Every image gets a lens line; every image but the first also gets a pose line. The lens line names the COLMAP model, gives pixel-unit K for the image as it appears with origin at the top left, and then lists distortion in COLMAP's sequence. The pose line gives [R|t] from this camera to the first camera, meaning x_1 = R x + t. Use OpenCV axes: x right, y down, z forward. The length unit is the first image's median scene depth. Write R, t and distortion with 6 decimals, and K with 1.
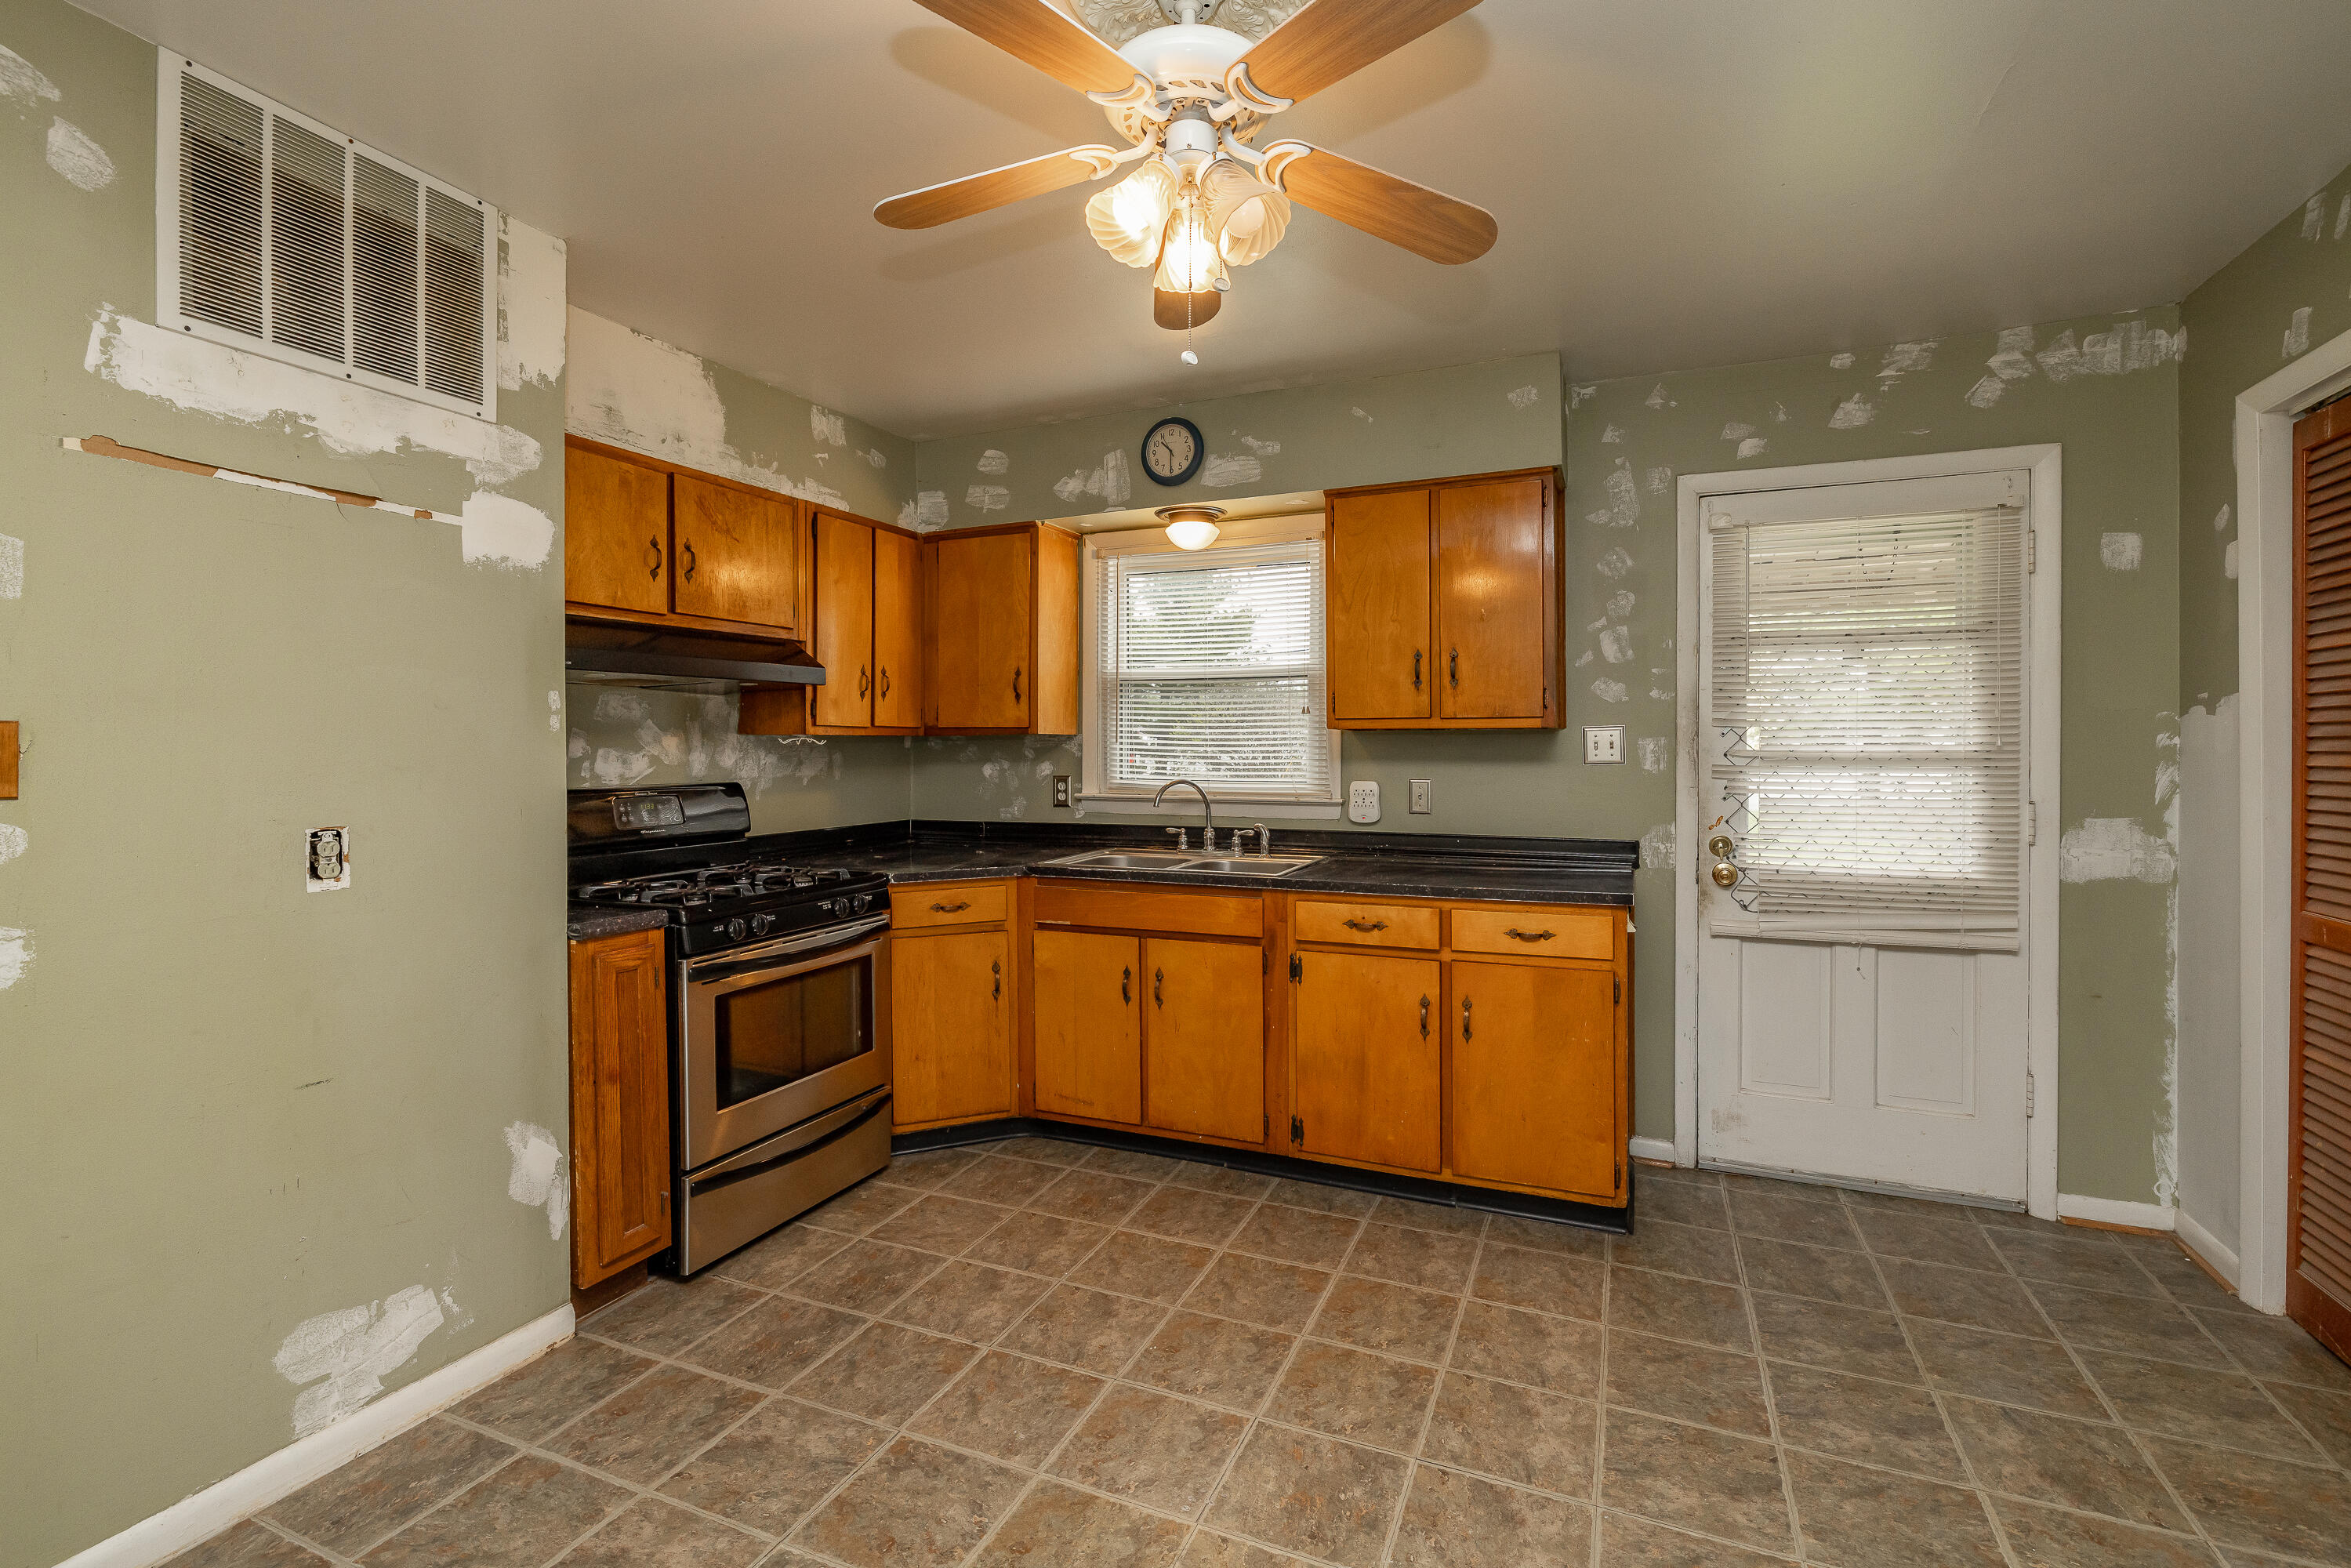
lens RADIAL K [[1055.1, 0, 1148.6], [0, 1055.1, 756.4], [0, 0, 1]] dist [-0.010343, 0.002164]
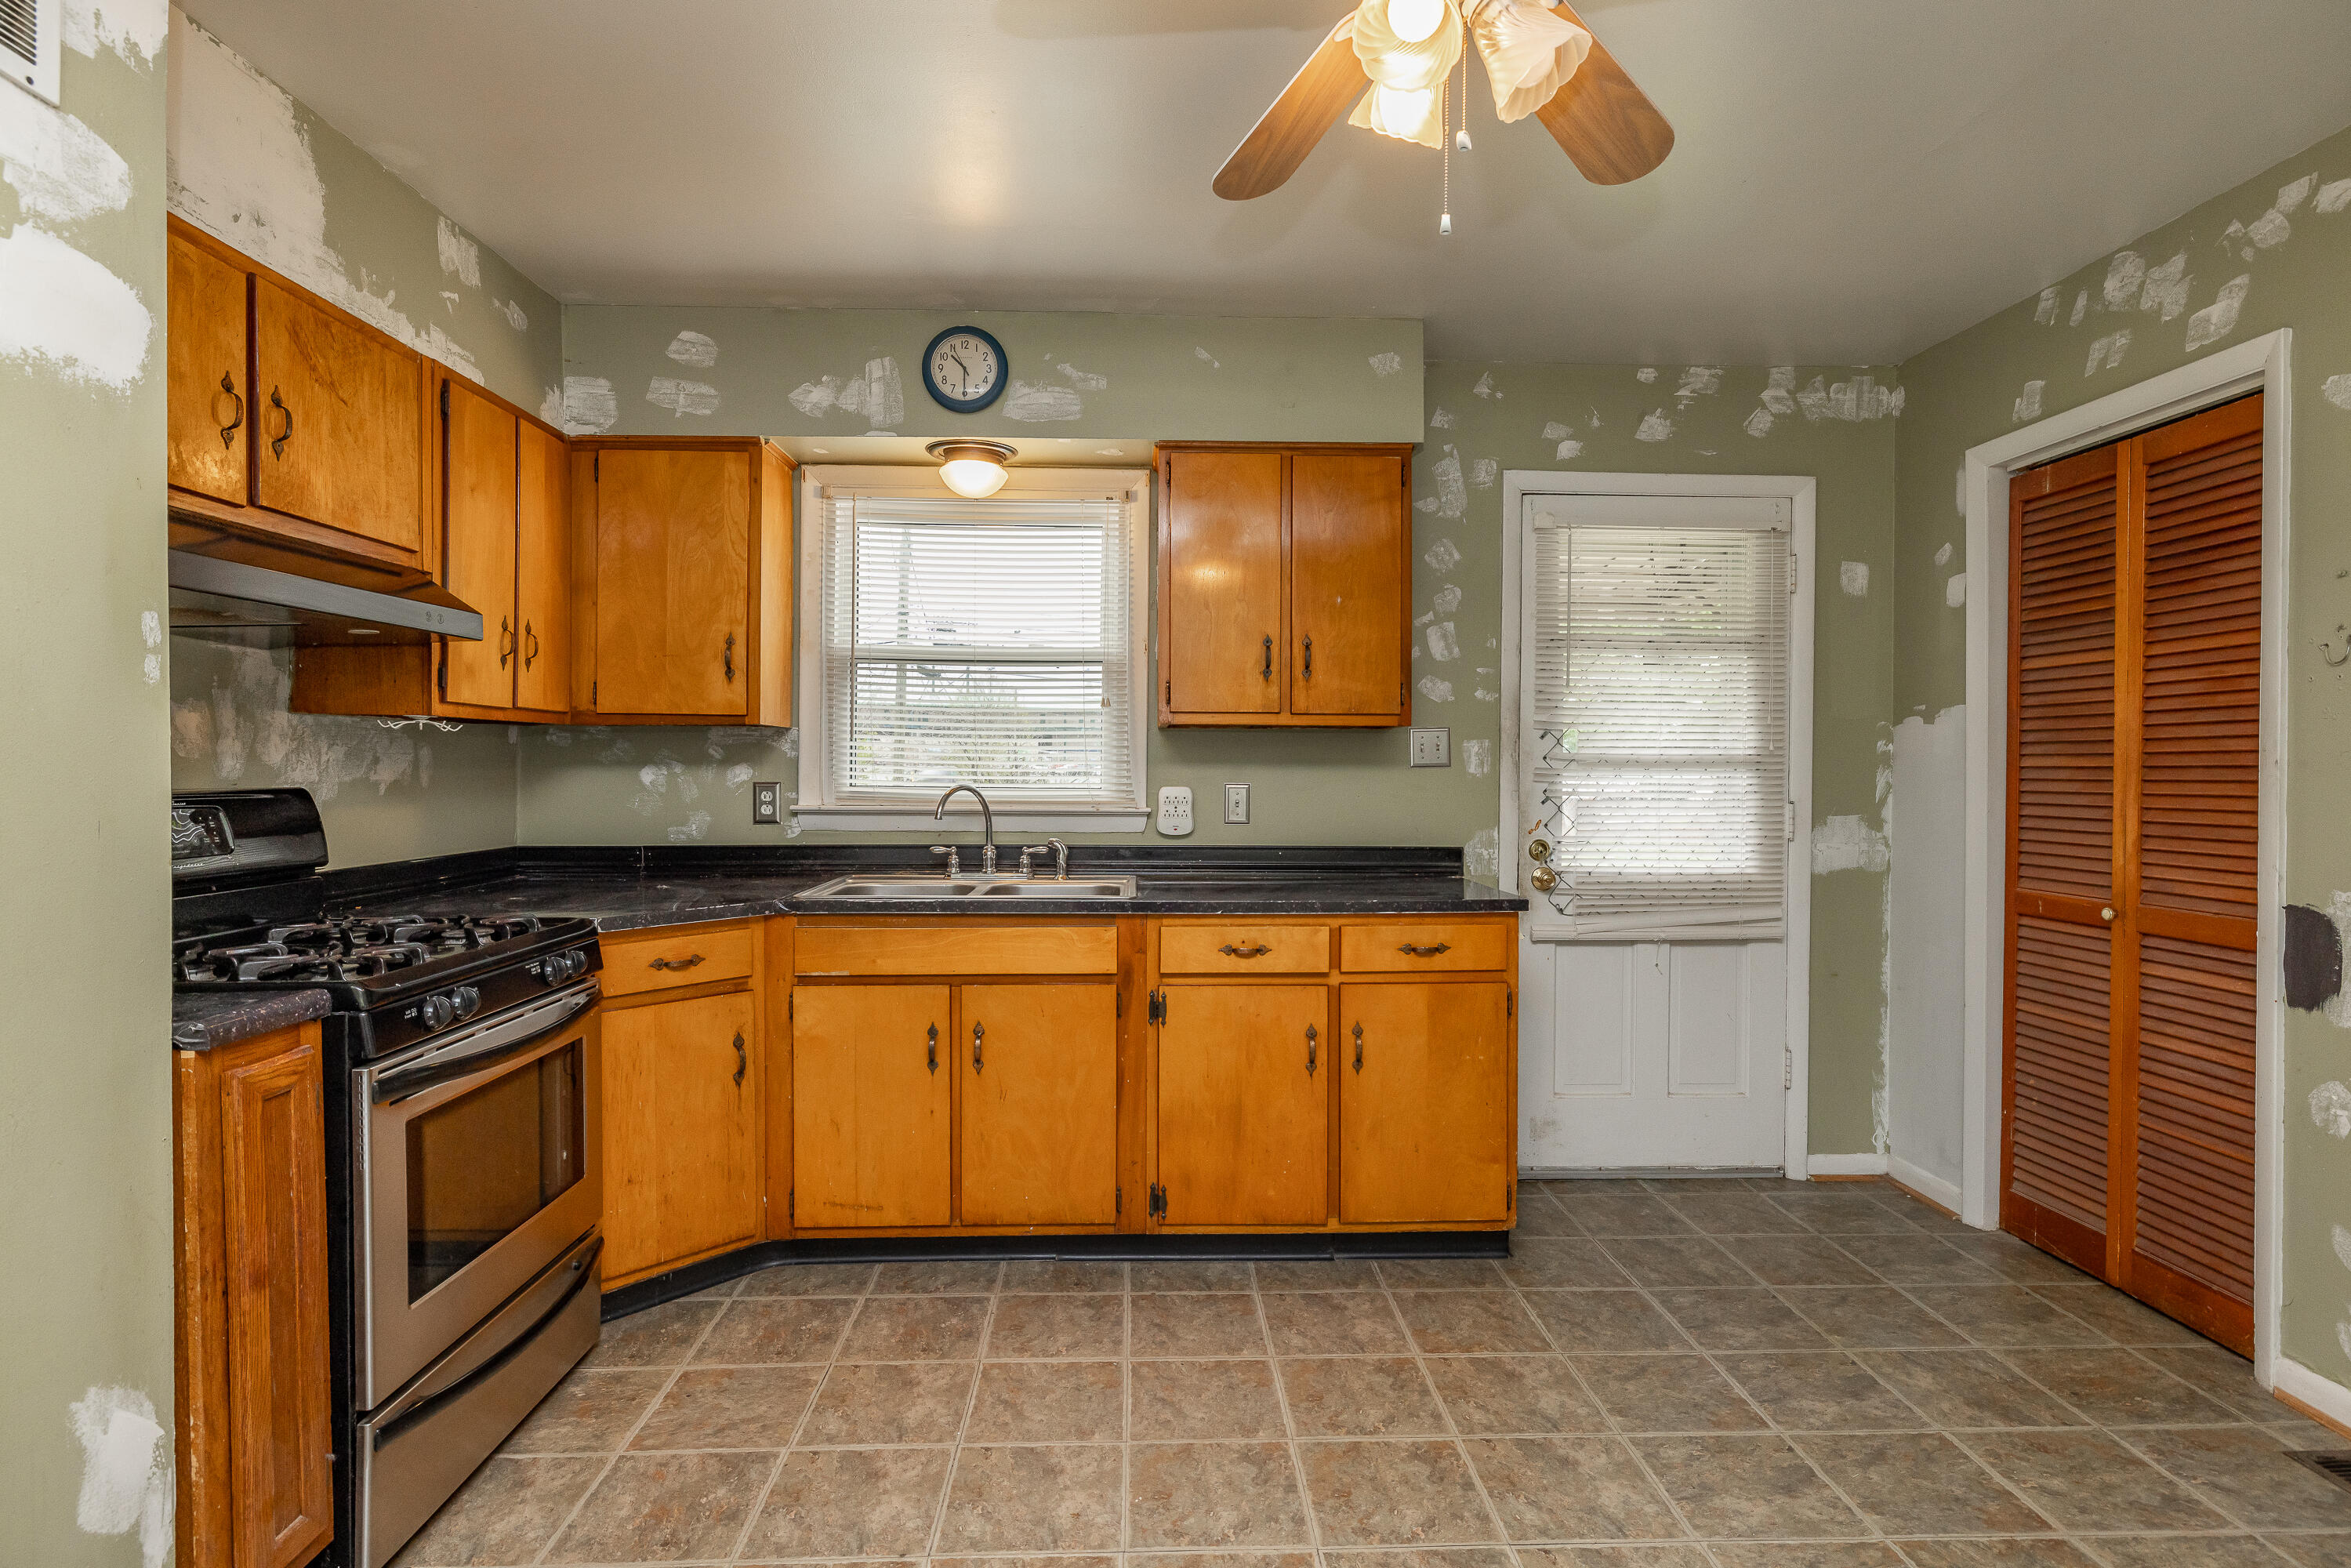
lens RADIAL K [[1203.6, 0, 1152.3], [0, 1203.6, 783.7], [0, 0, 1]] dist [-0.006483, 0.002343]
pose [[0.900137, 0.001264, 0.435606, -0.290602], [-0.003885, 0.999979, 0.005124, 0.019510], [-0.435590, -0.006305, 0.900123, 0.150346]]
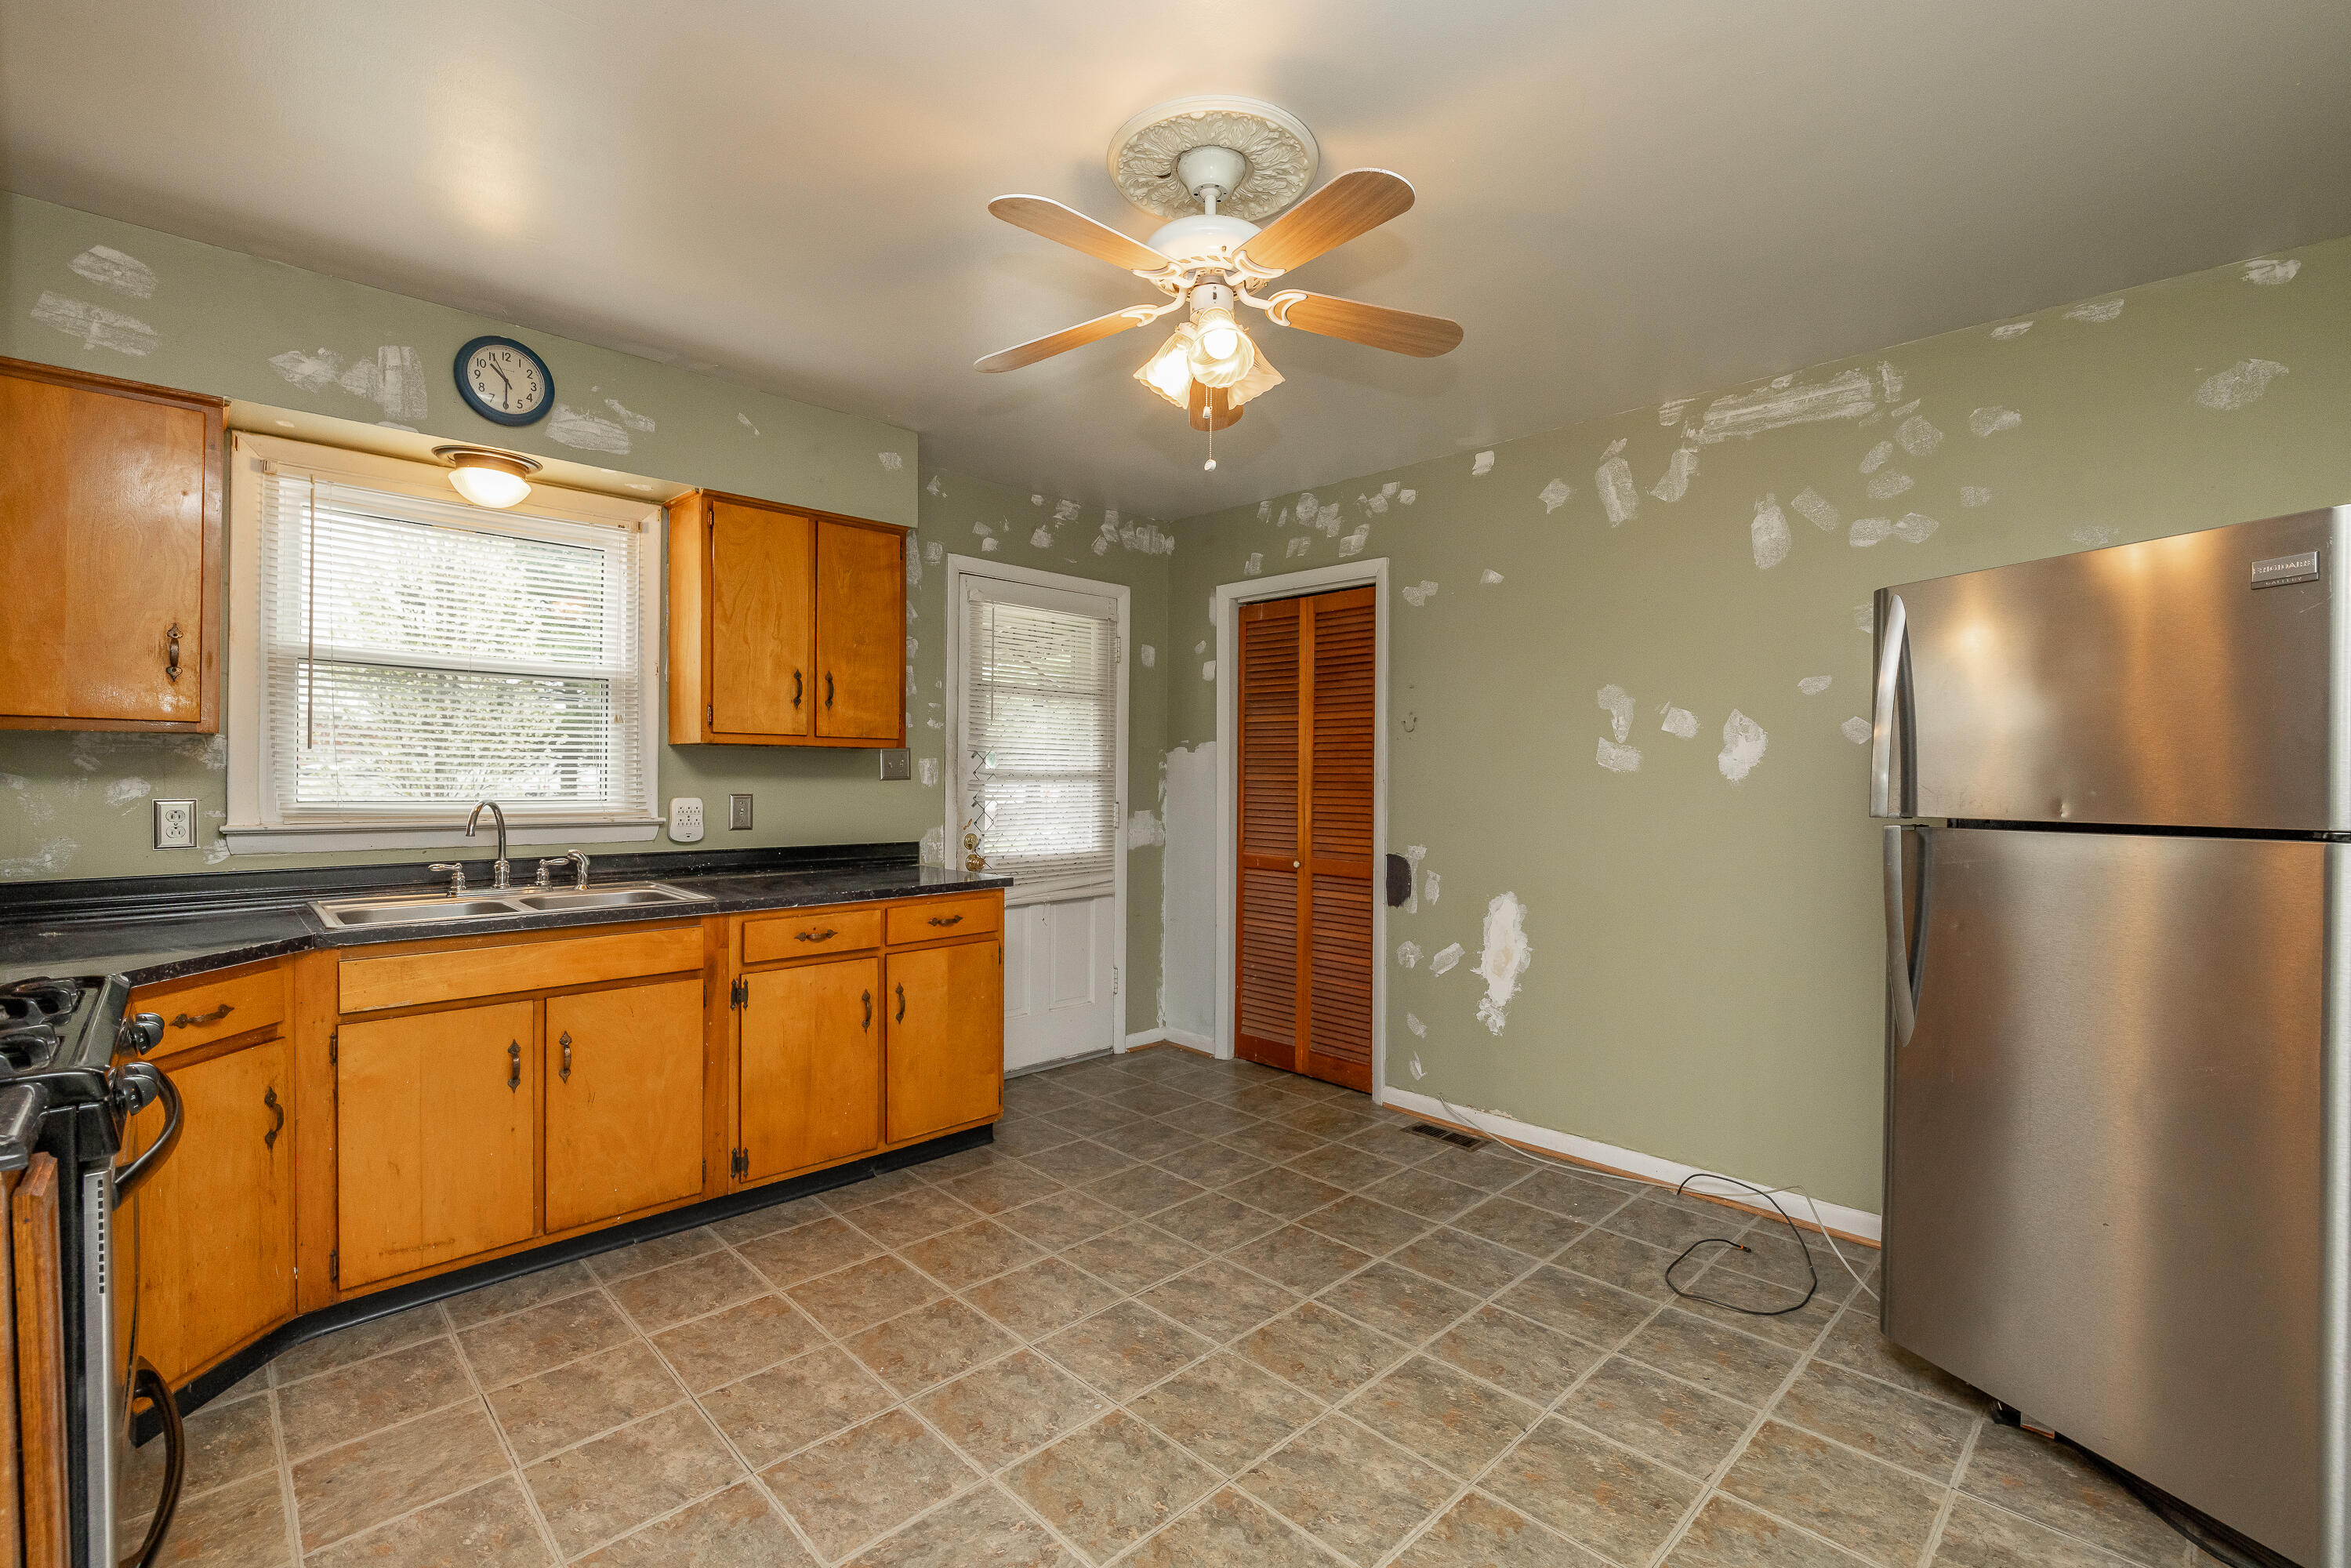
lens RADIAL K [[1055.1, 0, 1177.9], [0, 1055.1, 784.1], [0, 0, 1]] dist [-0.010343, 0.002164]
pose [[0.358723, -0.004603, 0.933433, -0.629584], [-0.004408, 0.999968, 0.006625, 0.003490], [-0.933434, -0.006491, 0.358691, 0.300599]]
